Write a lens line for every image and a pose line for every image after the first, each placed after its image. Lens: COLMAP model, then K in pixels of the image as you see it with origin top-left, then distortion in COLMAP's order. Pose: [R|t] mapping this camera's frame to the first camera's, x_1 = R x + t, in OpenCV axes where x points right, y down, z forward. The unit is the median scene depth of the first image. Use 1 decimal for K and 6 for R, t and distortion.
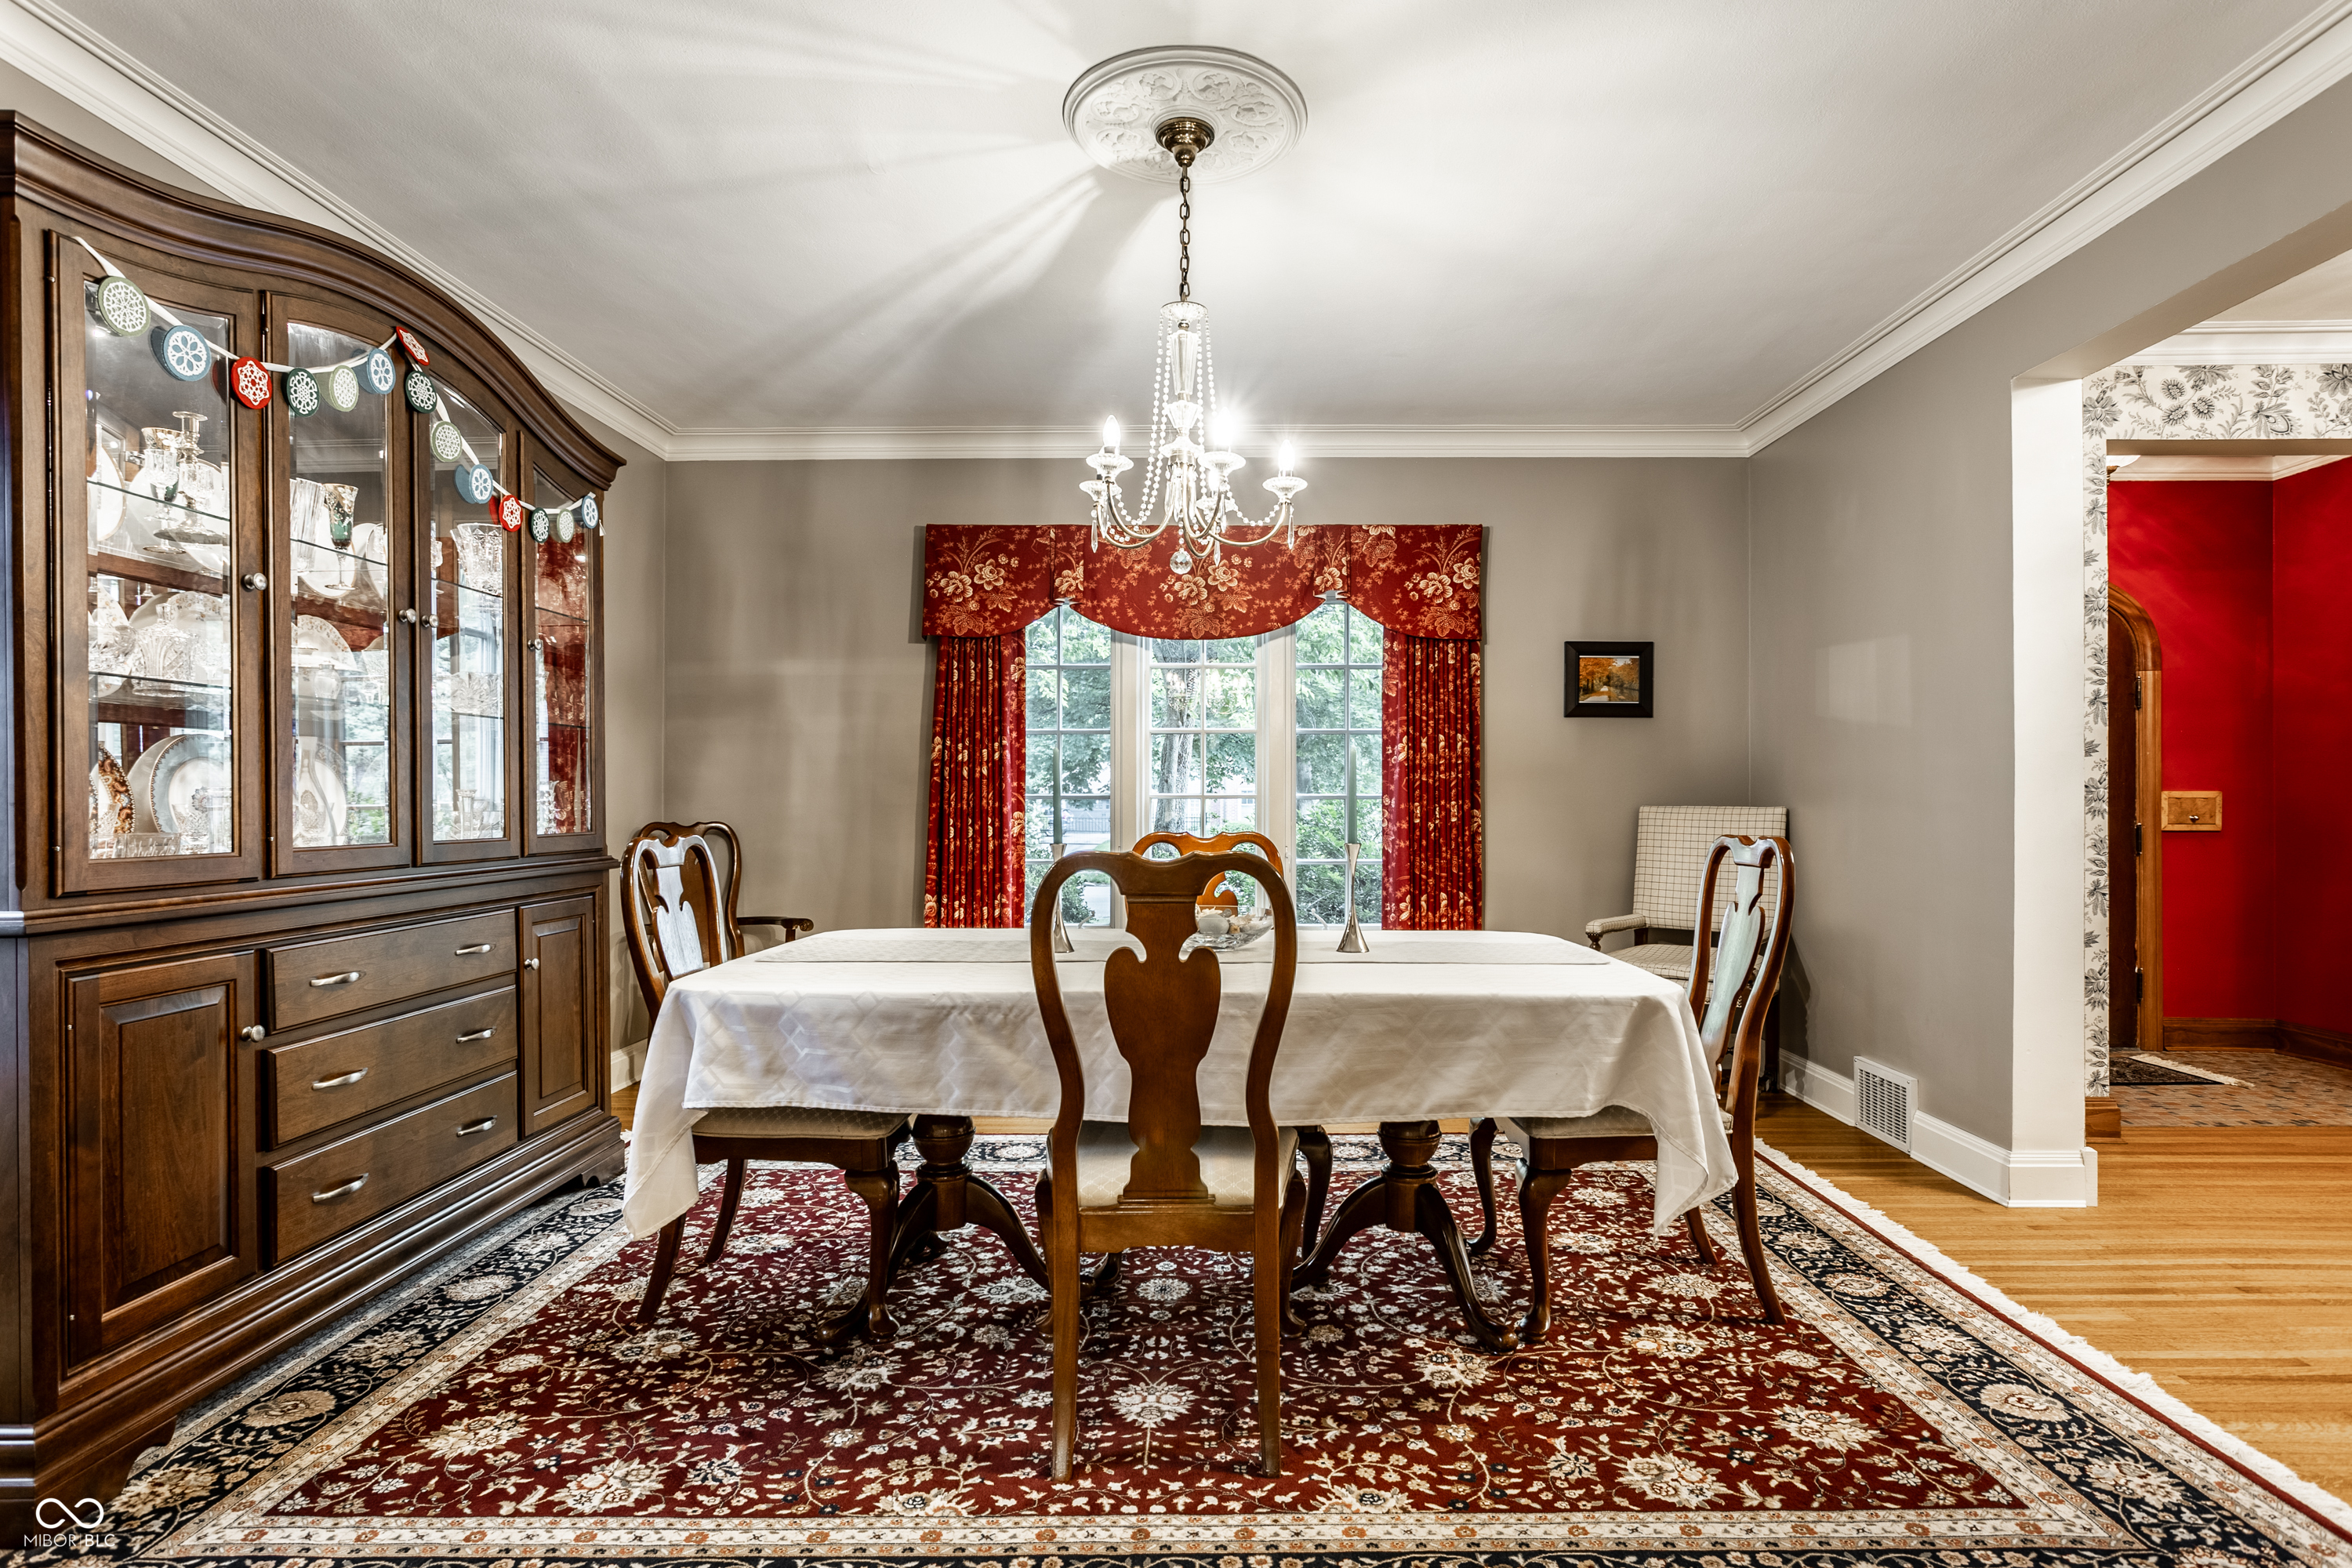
lens RADIAL K [[1184.4, 0, 1184.4], [0, 1184.4, 770.0], [0, 0, 1]] dist [-0.008742, 0.000484]
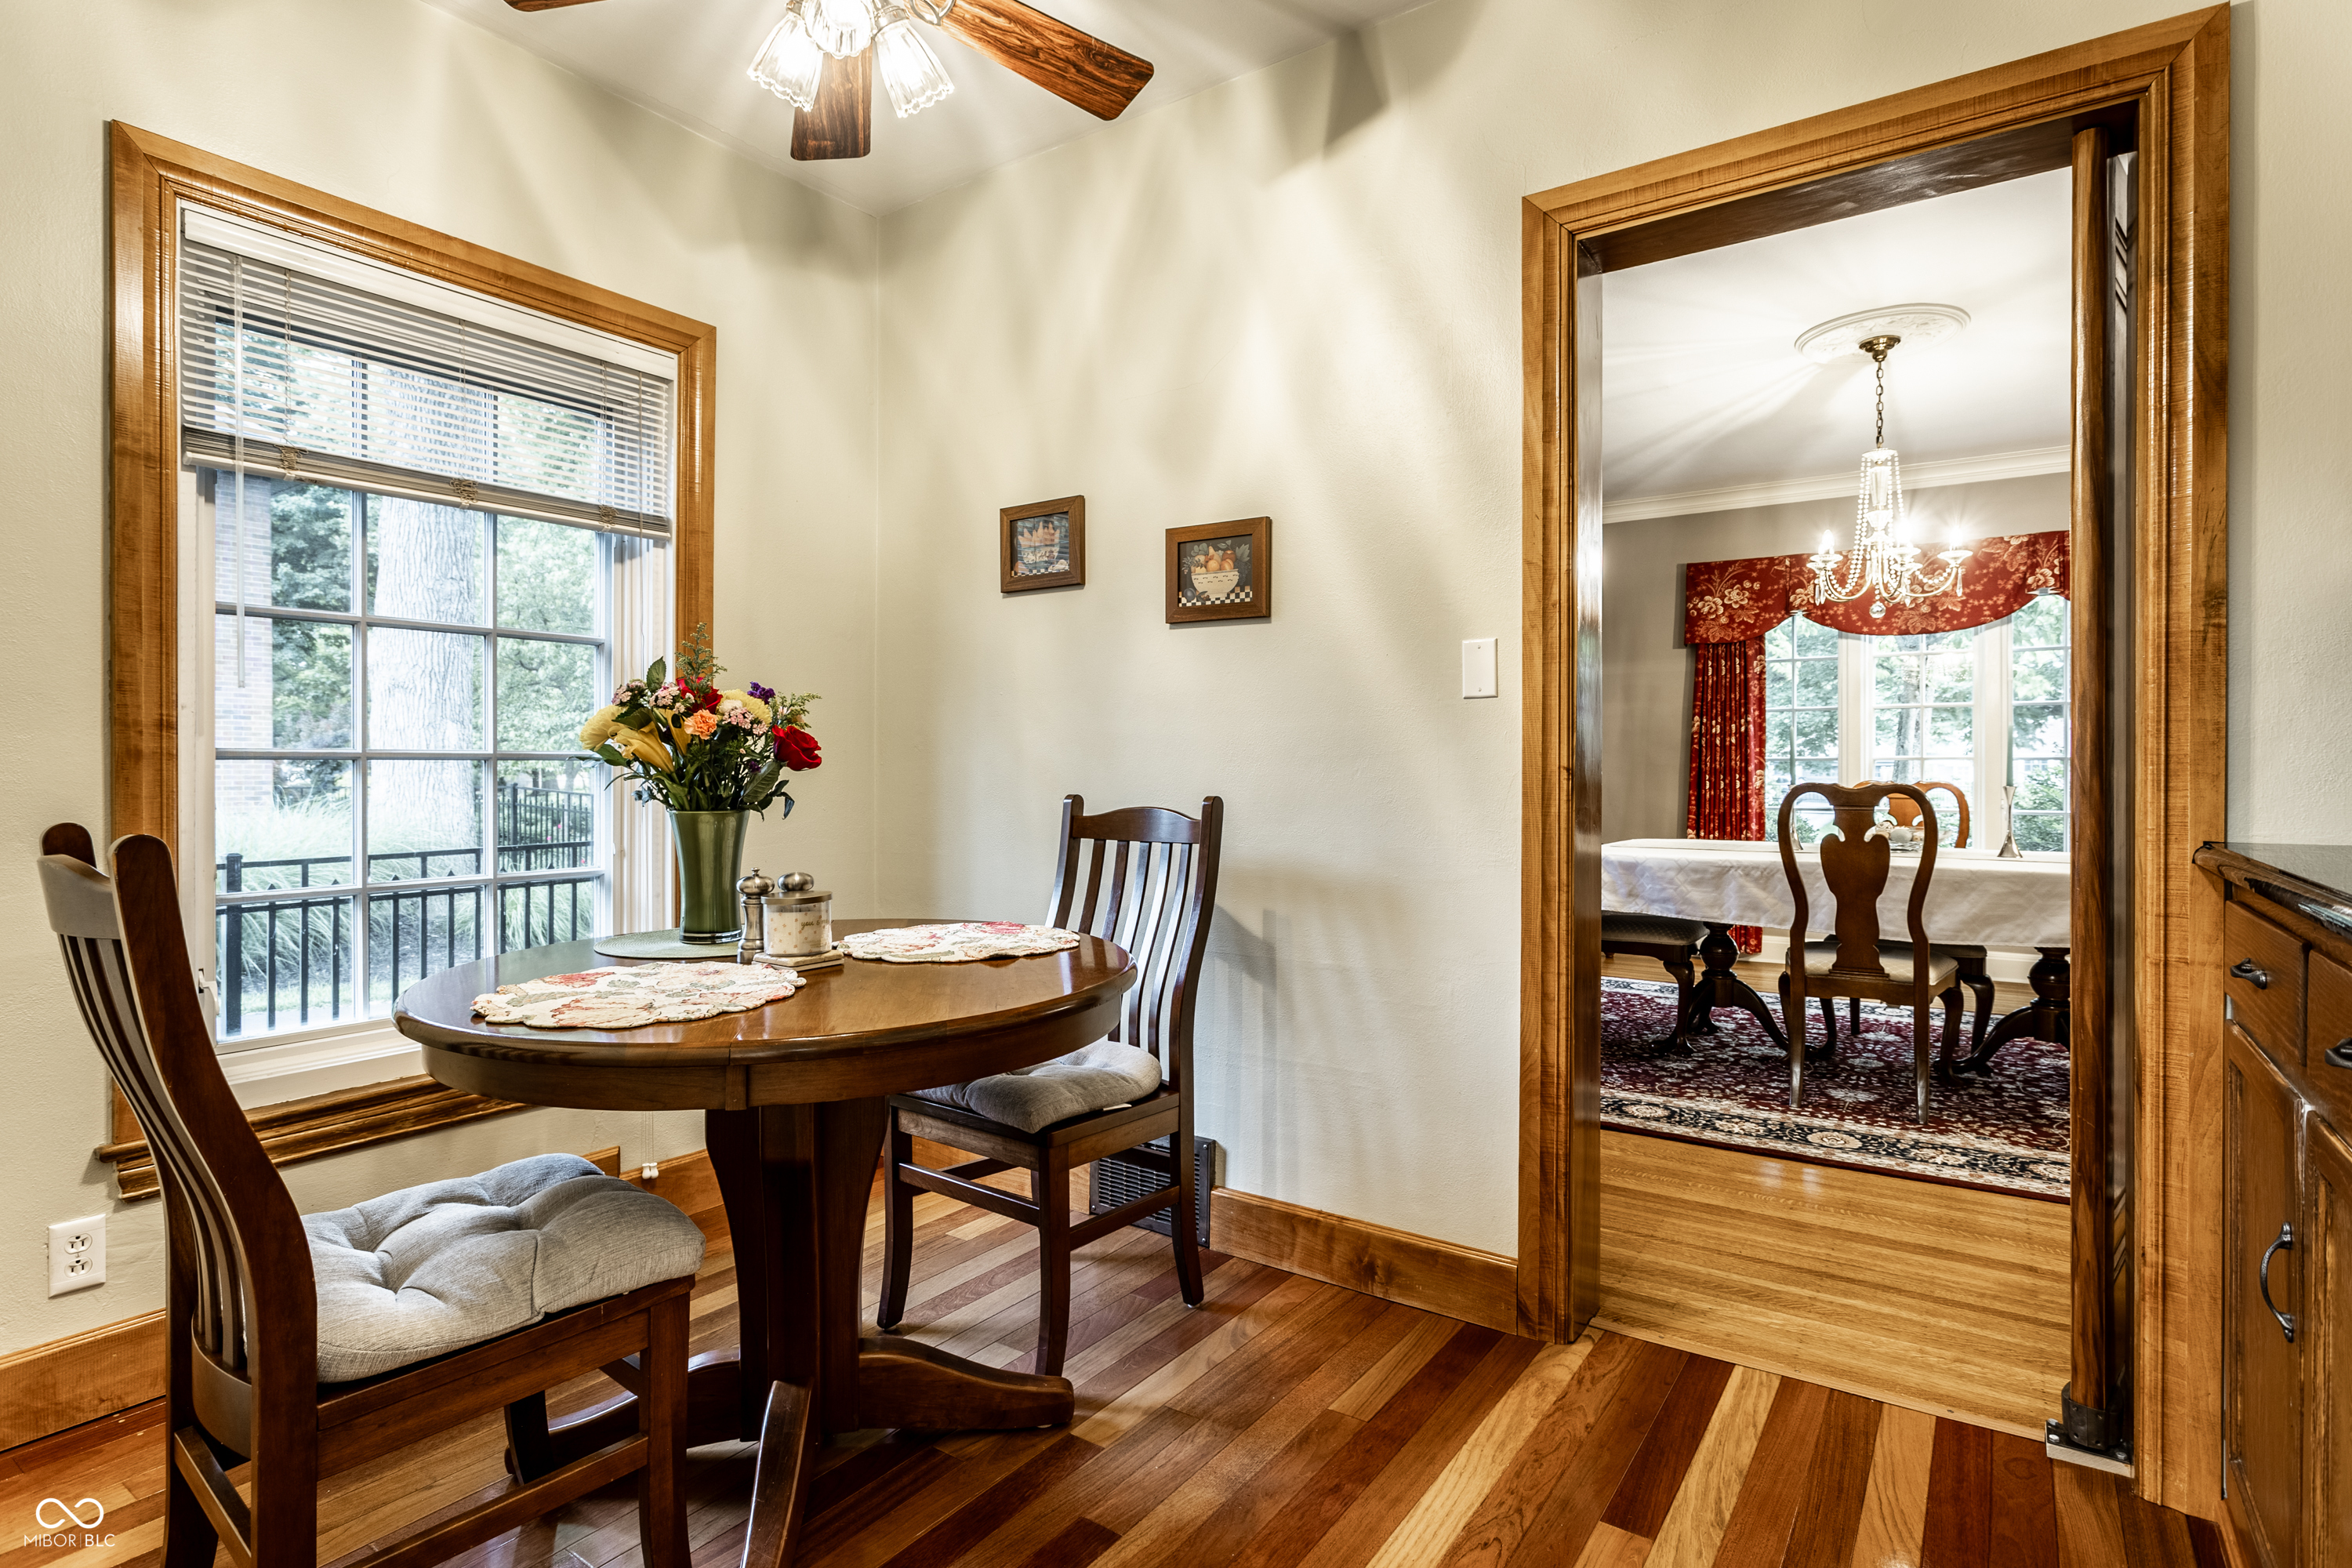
lens RADIAL K [[1184.4, 0, 1184.4], [0, 1184.4, 770.0], [0, 0, 1]] dist [-0.008742, 0.000484]
pose [[0.835622, 0.001063, -0.549304, 0.053749], [0.013758, 0.999644, 0.022863, -0.004892], [0.549133, -0.026662, 0.835310, -0.508157]]
